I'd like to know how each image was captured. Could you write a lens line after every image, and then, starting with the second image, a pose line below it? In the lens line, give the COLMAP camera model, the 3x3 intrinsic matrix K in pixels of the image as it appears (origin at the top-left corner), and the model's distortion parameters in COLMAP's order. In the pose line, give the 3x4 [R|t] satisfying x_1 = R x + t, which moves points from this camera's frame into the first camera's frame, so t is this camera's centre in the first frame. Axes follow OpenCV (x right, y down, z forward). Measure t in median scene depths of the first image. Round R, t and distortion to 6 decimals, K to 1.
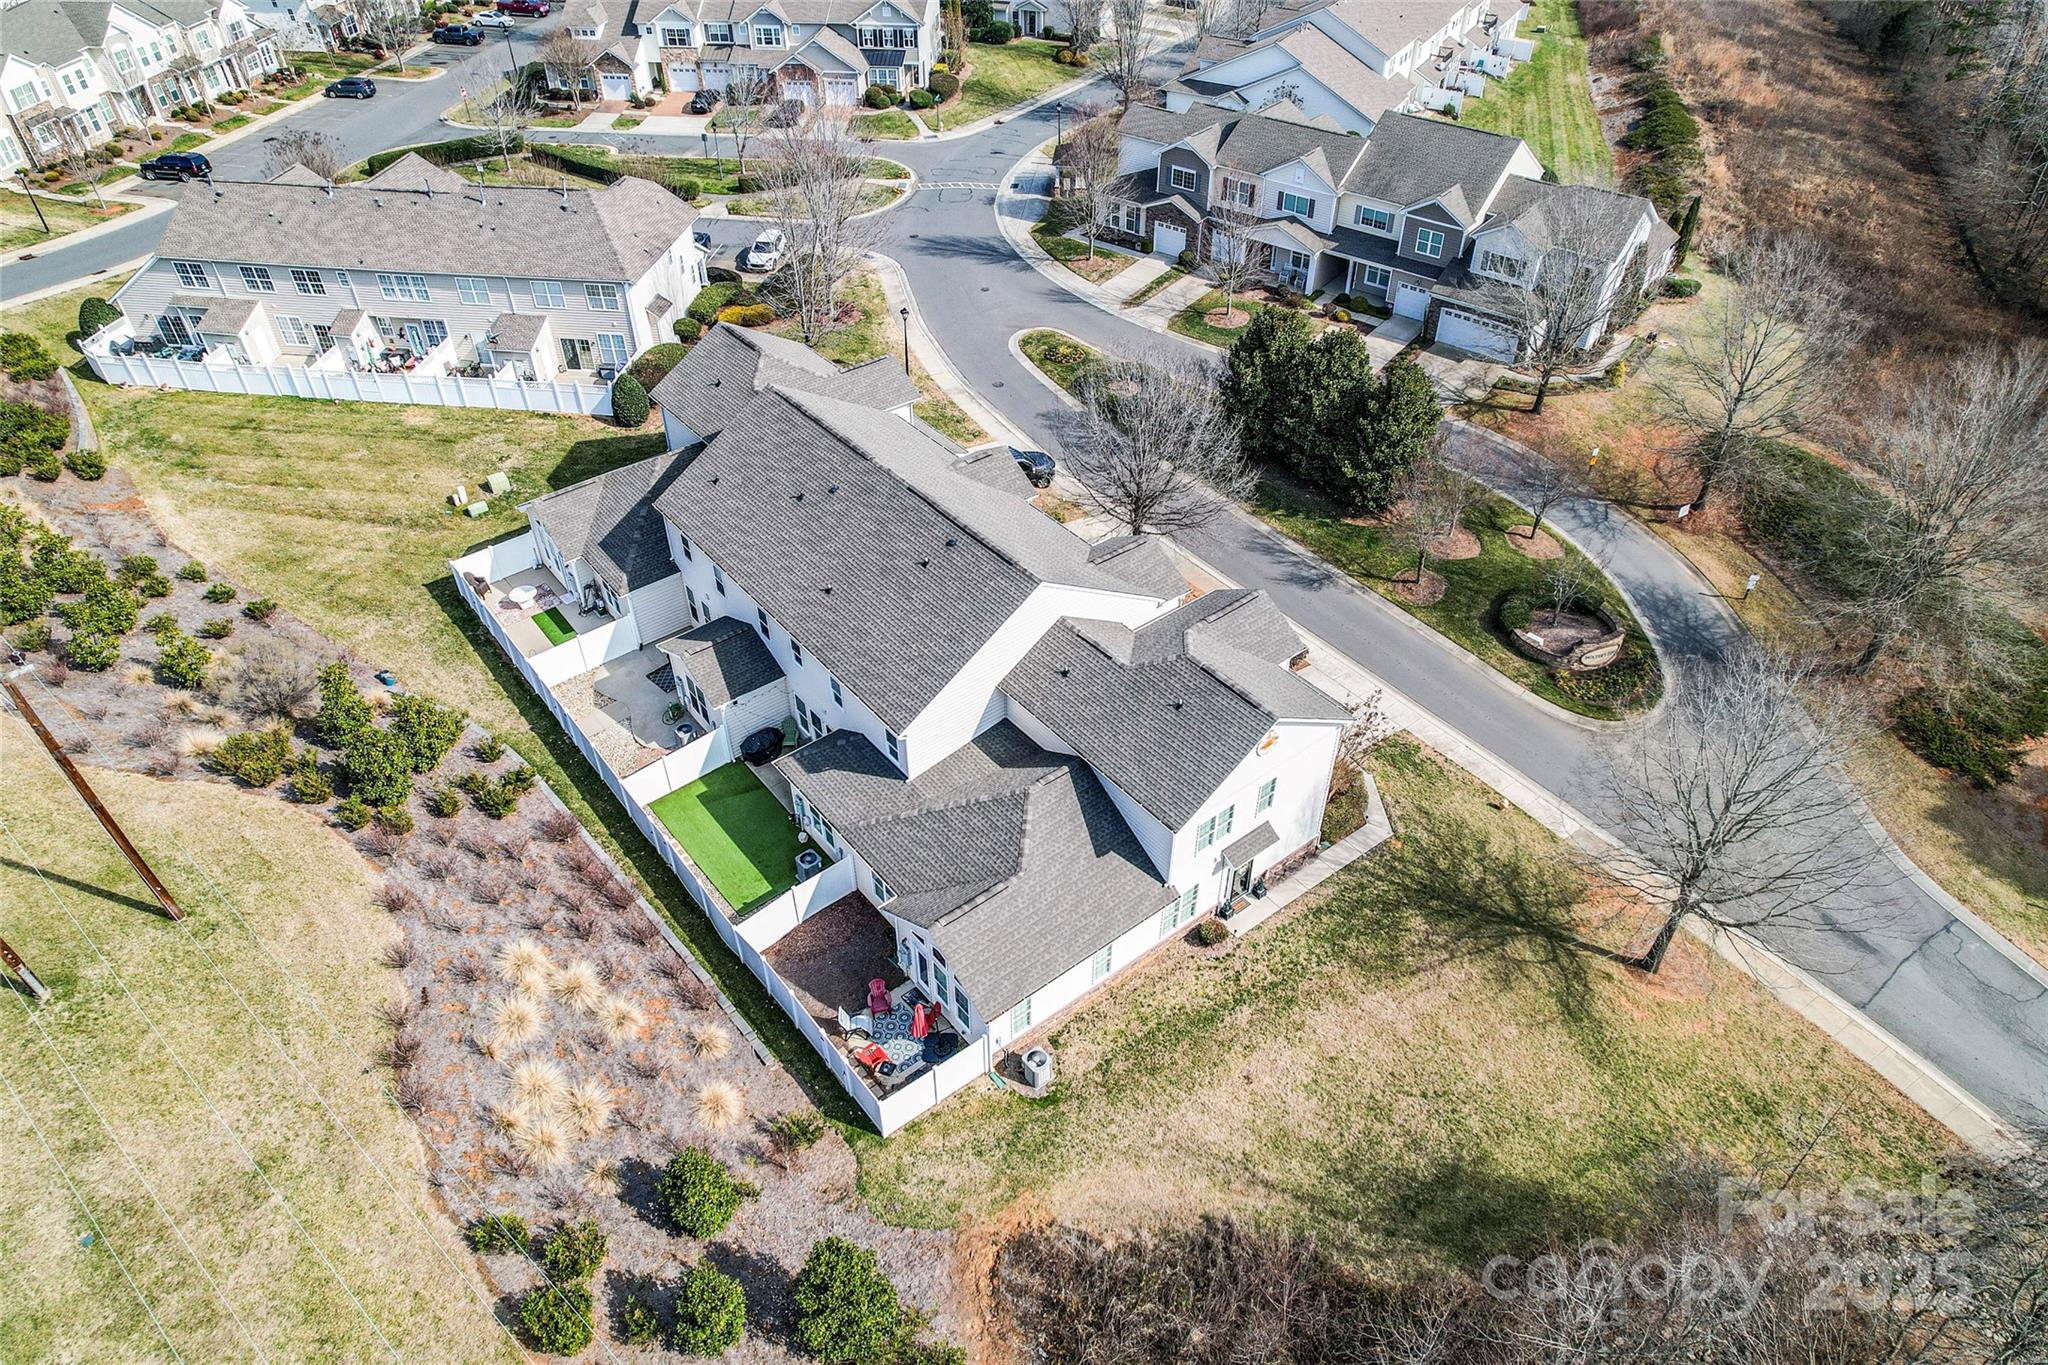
lens RADIAL K [[1313.7, 0, 1026.1], [0, 1313.7, 680.3], [0, 0, 1]] dist [-0.055341, 0.045698]
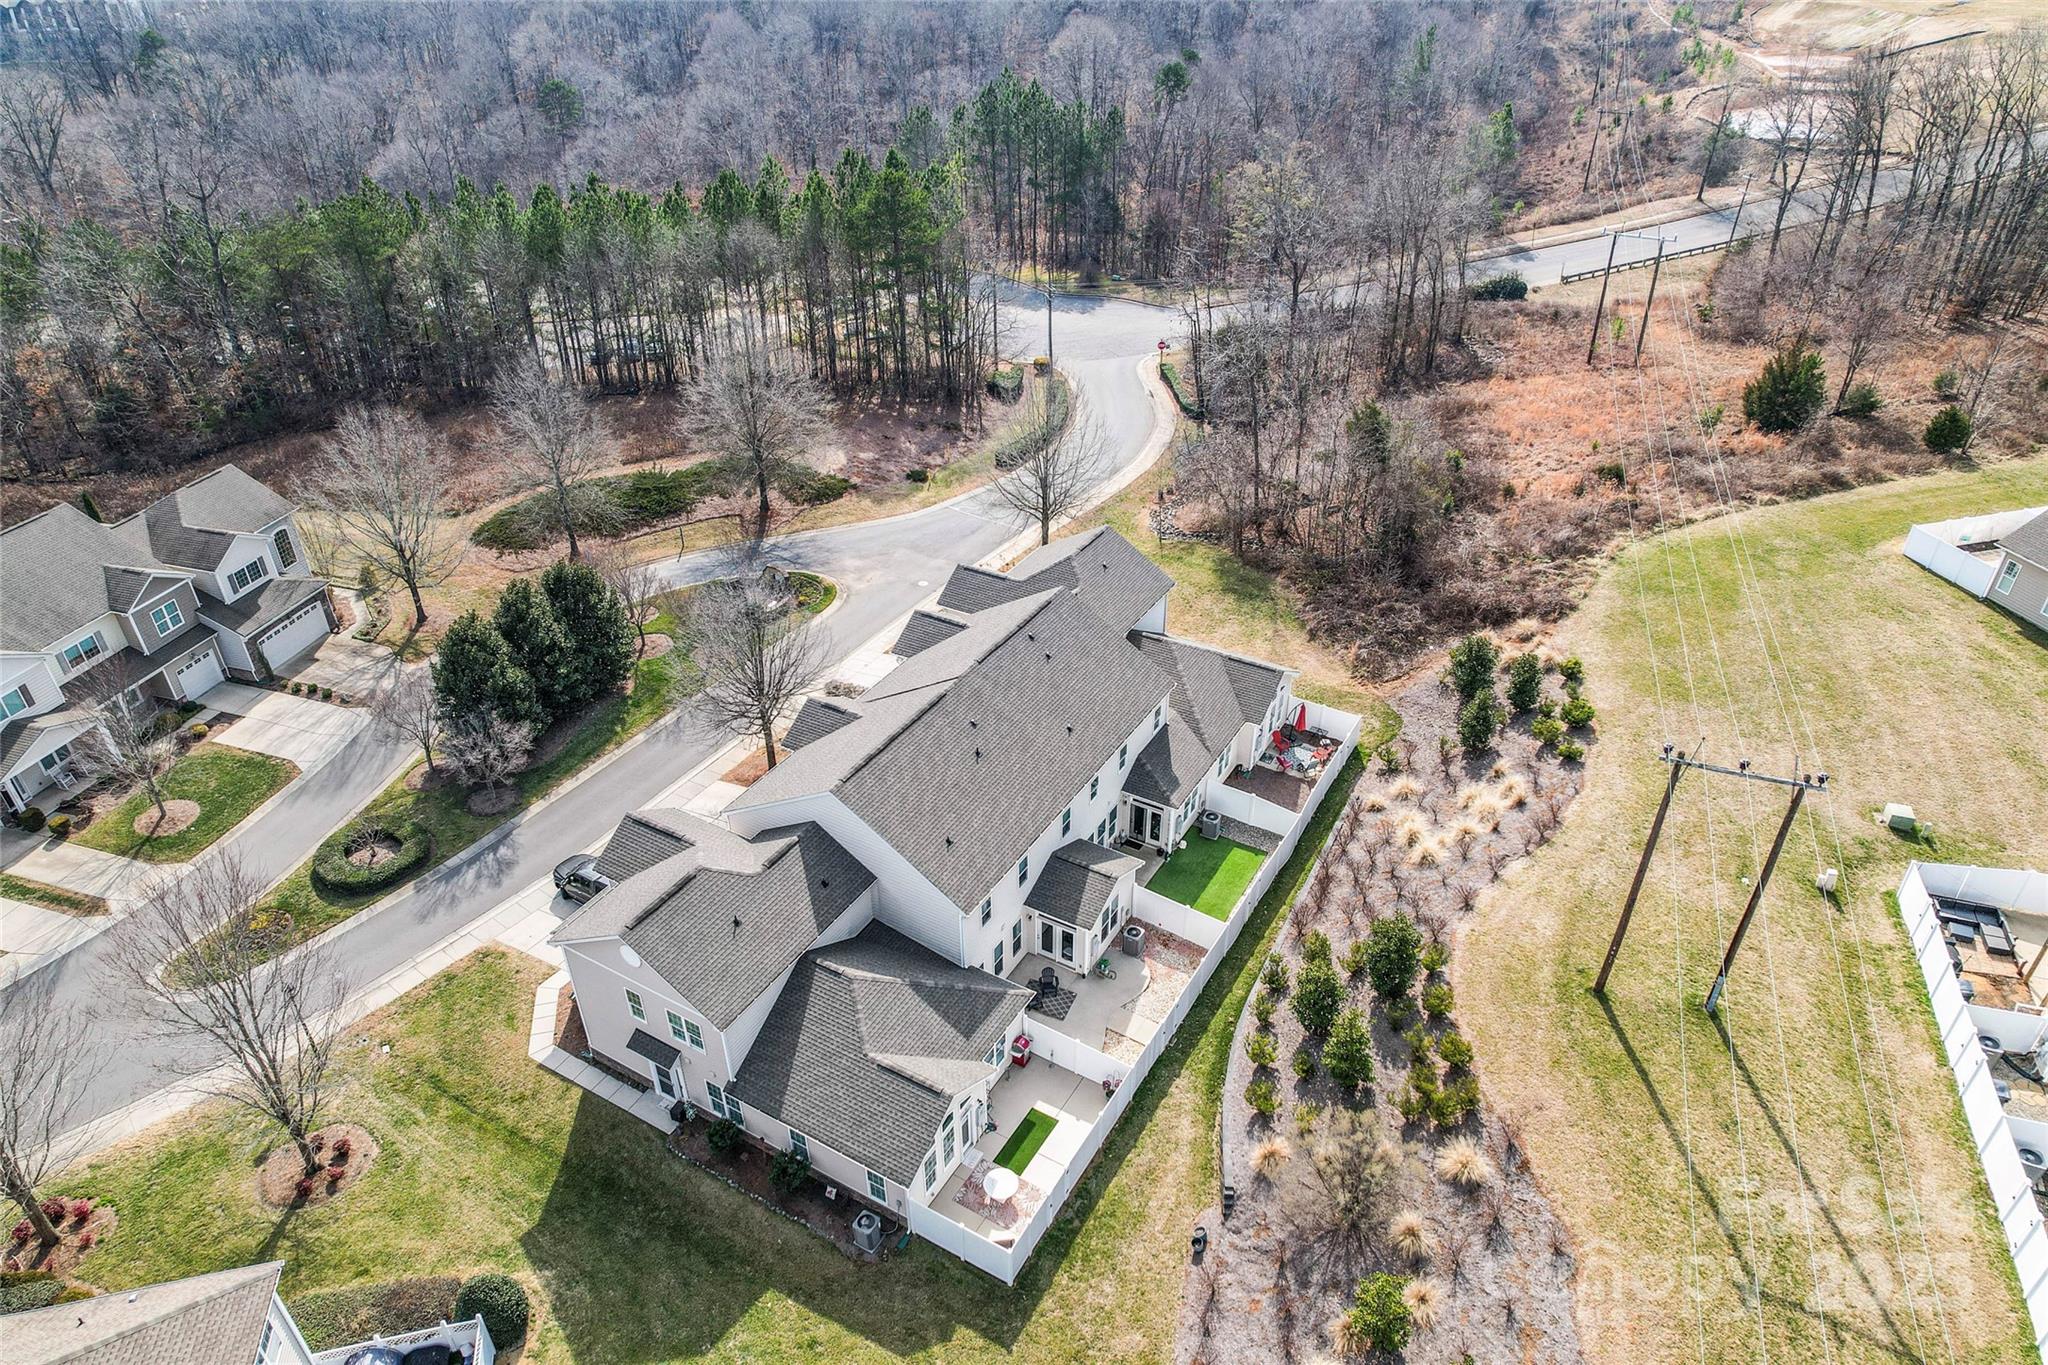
lens RADIAL K [[1313.7, 0, 1036.5], [0, 1313.7, 685.8], [0, 0, 1]] dist [-0.055341, 0.045698]
pose [[-0.368275, -0.507573, 0.778937, -0.951818], [0.604740, 0.505583, 0.615366, -0.762587], [-0.706161, 0.697678, 0.120757, 0.776954]]
